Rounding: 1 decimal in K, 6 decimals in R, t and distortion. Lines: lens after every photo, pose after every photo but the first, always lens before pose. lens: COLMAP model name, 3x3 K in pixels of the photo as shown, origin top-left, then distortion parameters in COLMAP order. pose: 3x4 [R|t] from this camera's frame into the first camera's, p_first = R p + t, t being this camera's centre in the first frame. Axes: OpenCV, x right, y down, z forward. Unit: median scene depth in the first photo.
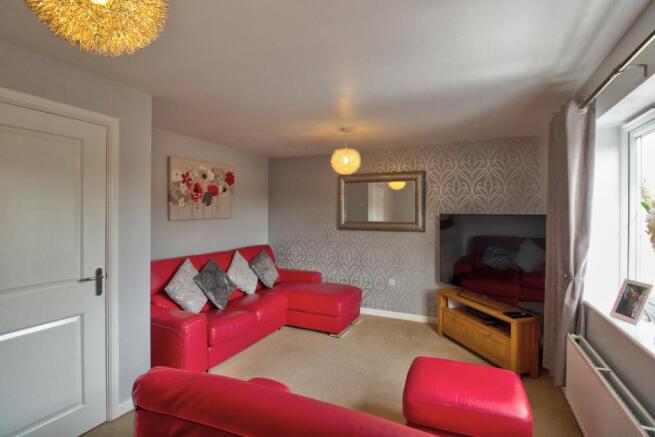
lens RADIAL K [[315.3, 0, 335.2], [0, 315.3, 218.2], [0, 0, 1]] dist [-0.004866, -0.001418]
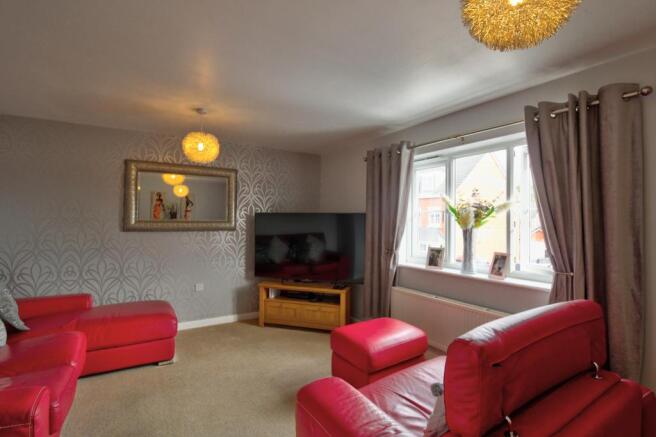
lens RADIAL K [[324.6, 0, 328.0], [0, 324.6, 218.5], [0, 0, 1]] dist [-0.001459, -0.000813]
pose [[0.551334, 0.005742, 0.834265, -0.429464], [0.005510, 0.999929, -0.010523, 0.019041], [-0.834266, 0.010398, 0.551264, 0.193438]]
